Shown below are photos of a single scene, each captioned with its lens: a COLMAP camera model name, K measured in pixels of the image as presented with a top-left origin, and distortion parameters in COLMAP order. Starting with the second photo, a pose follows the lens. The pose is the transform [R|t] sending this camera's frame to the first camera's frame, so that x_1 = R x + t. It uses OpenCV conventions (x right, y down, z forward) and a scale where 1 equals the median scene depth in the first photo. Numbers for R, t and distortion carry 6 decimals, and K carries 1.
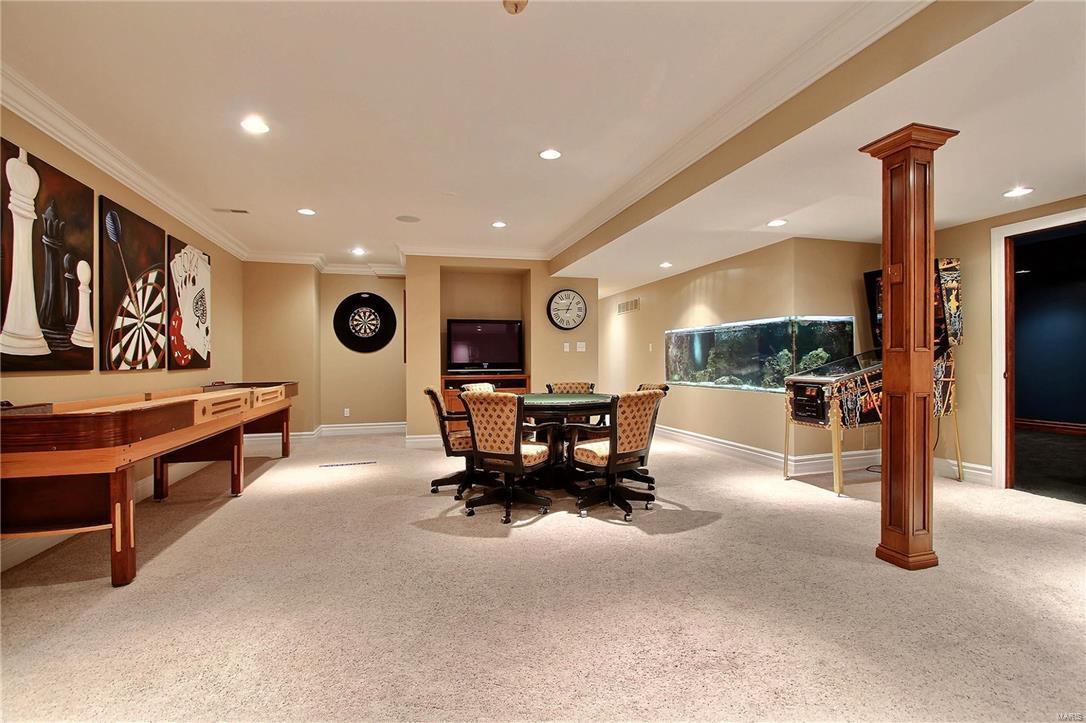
lens RADIAL K [[499.5, 0, 548.6], [0, 499.5, 362.2], [0, 0, 1]] dist [-0.016814, 0.001297]
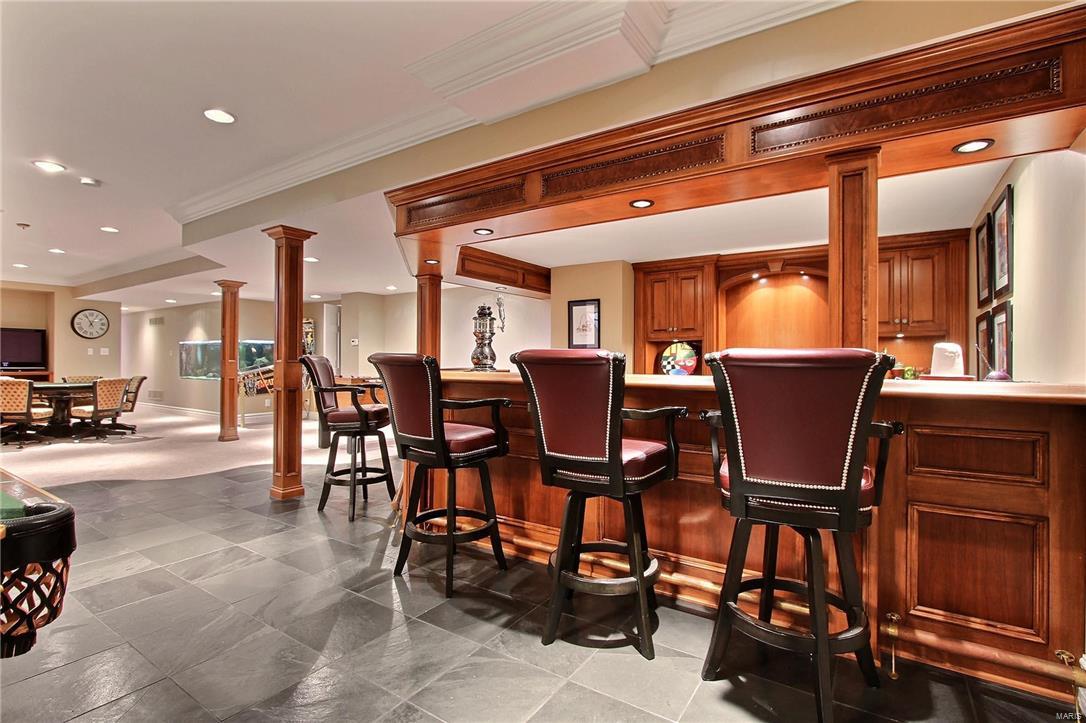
lens RADIAL K [[499.5, 0, 534.8], [0, 499.5, 362.6], [0, 0, 1]] dist [-0.016814, 0.001297]
pose [[0.765677, 0.013432, 0.643085, 0.166159], [-0.013910, 0.999894, -0.004323, -0.017597], [-0.643075, -0.005635, 0.765783, -1.333637]]
